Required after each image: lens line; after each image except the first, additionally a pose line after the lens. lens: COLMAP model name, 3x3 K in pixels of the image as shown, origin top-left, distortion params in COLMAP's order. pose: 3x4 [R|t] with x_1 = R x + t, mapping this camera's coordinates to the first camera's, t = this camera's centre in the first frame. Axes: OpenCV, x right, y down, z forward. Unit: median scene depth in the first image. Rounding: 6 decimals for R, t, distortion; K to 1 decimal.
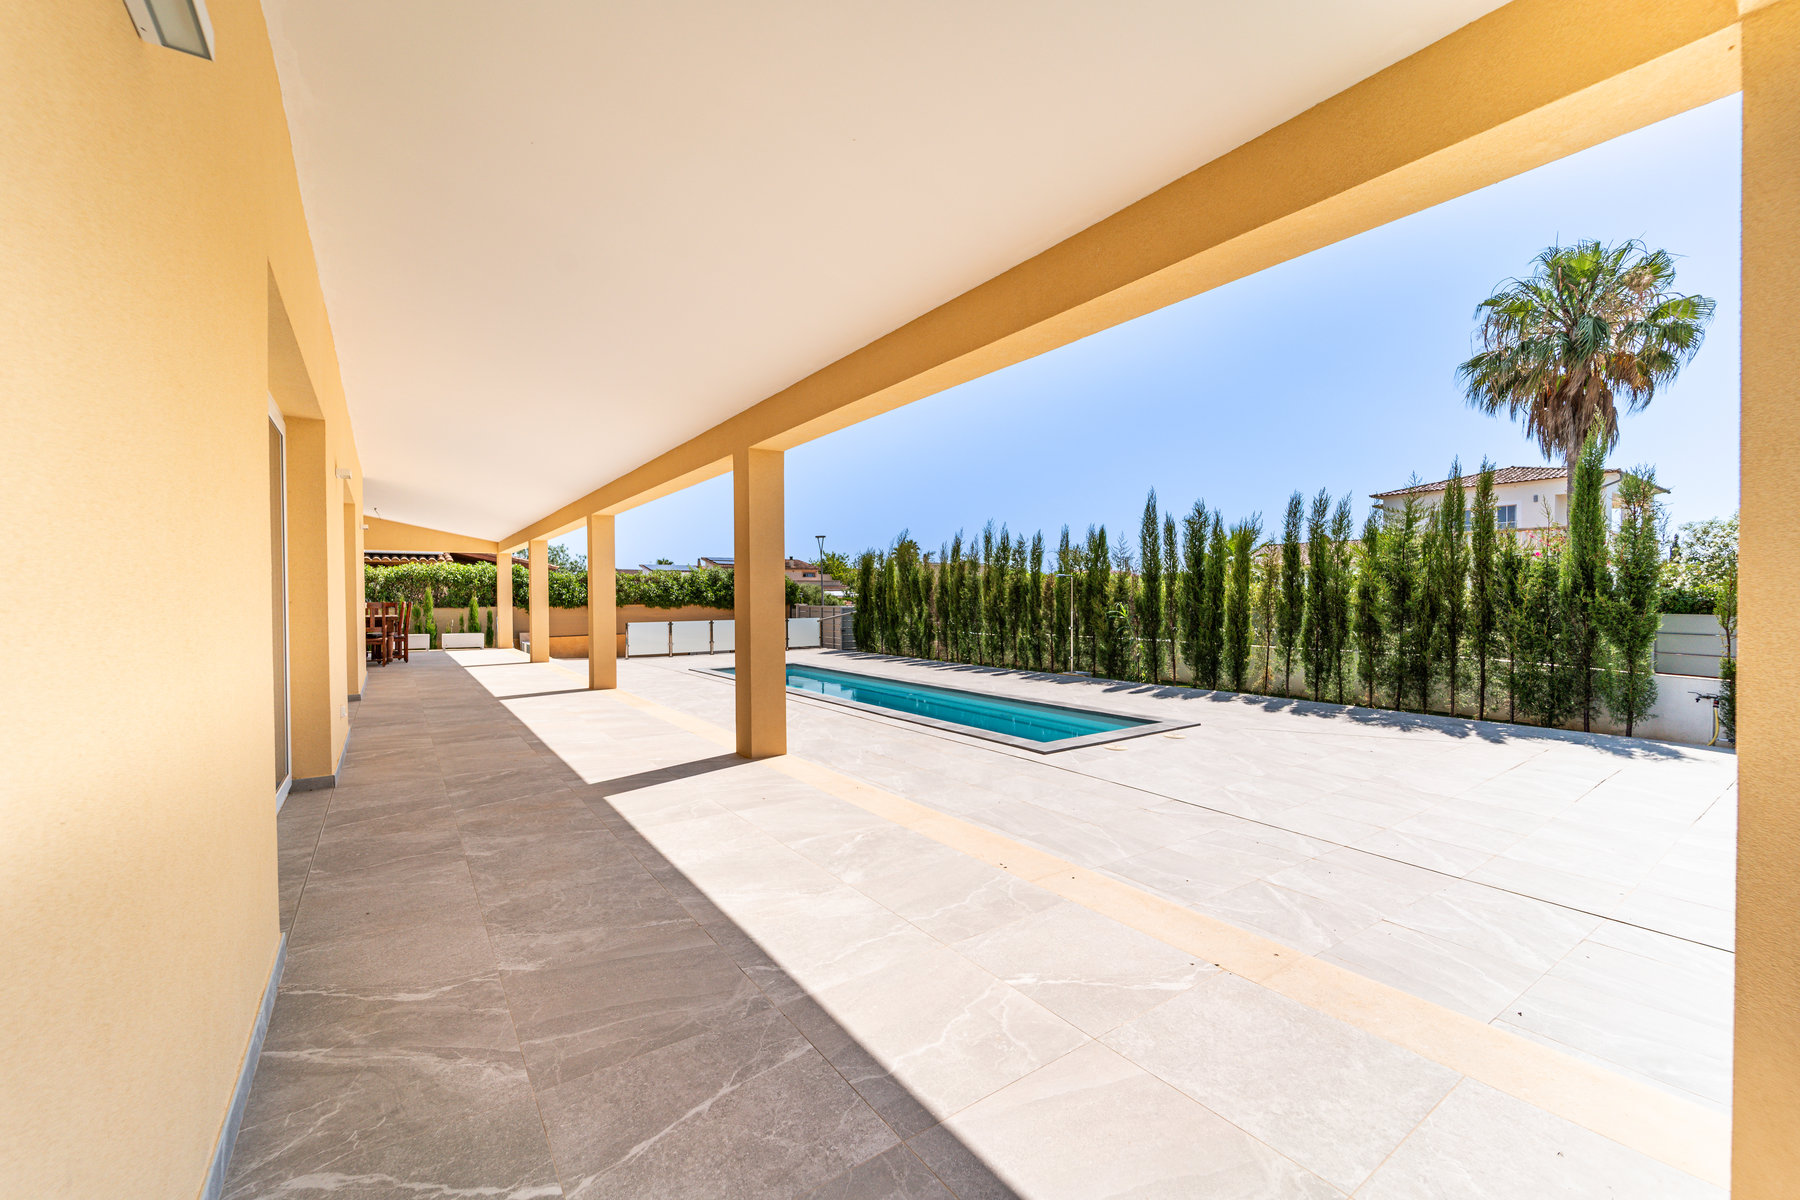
lens RADIAL K [[741.2, 0, 900.0], [0, 741.2, 600.0], [0, 0, 1]] dist [0.000065, -0.000345]
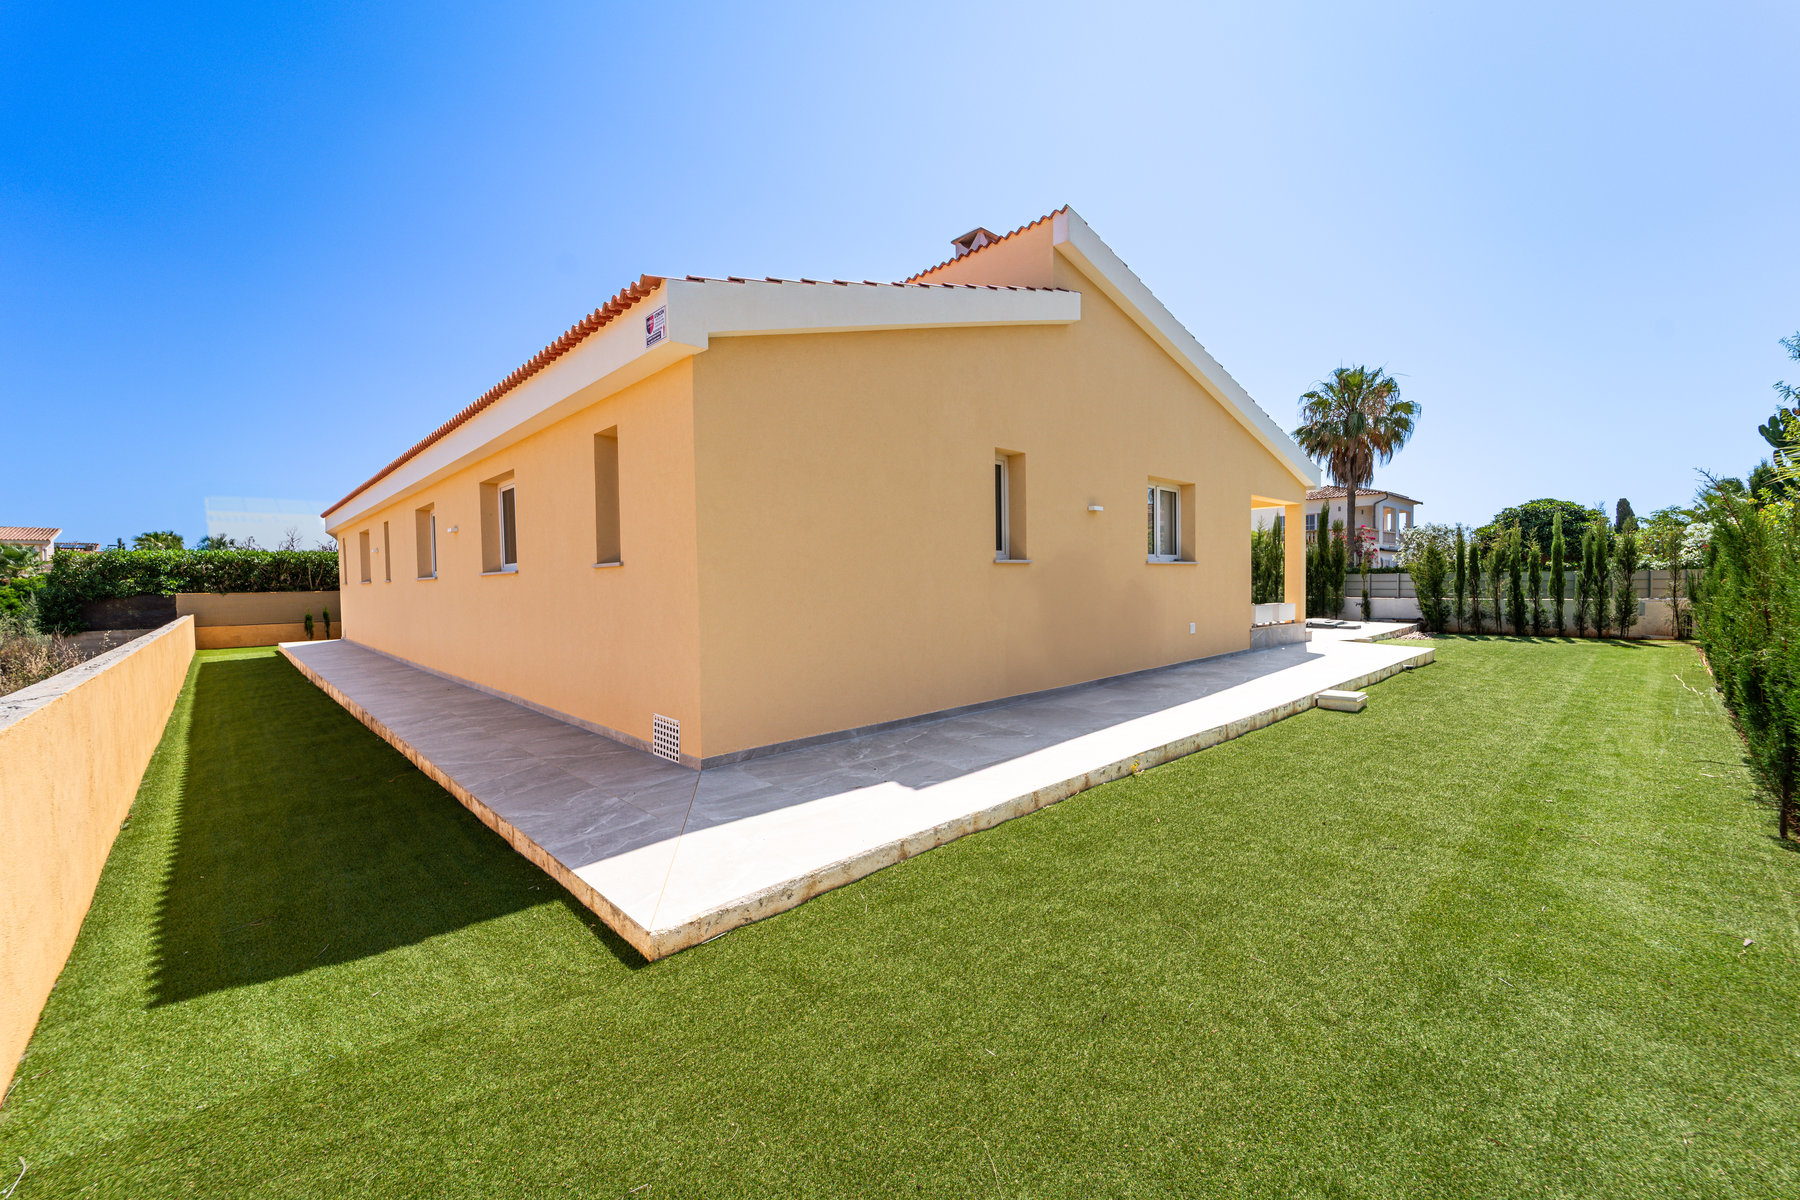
lens RADIAL K [[741.2, 0, 900.0], [0, 741.2, 600.0], [0, 0, 1]] dist [0.000065, -0.000345]
pose [[0.989968, -0.010043, 0.140935, -0.372643], [0.007460, 0.999795, 0.018844, 0.019774], [-0.141096, -0.017603, 0.989839, -0.563052]]
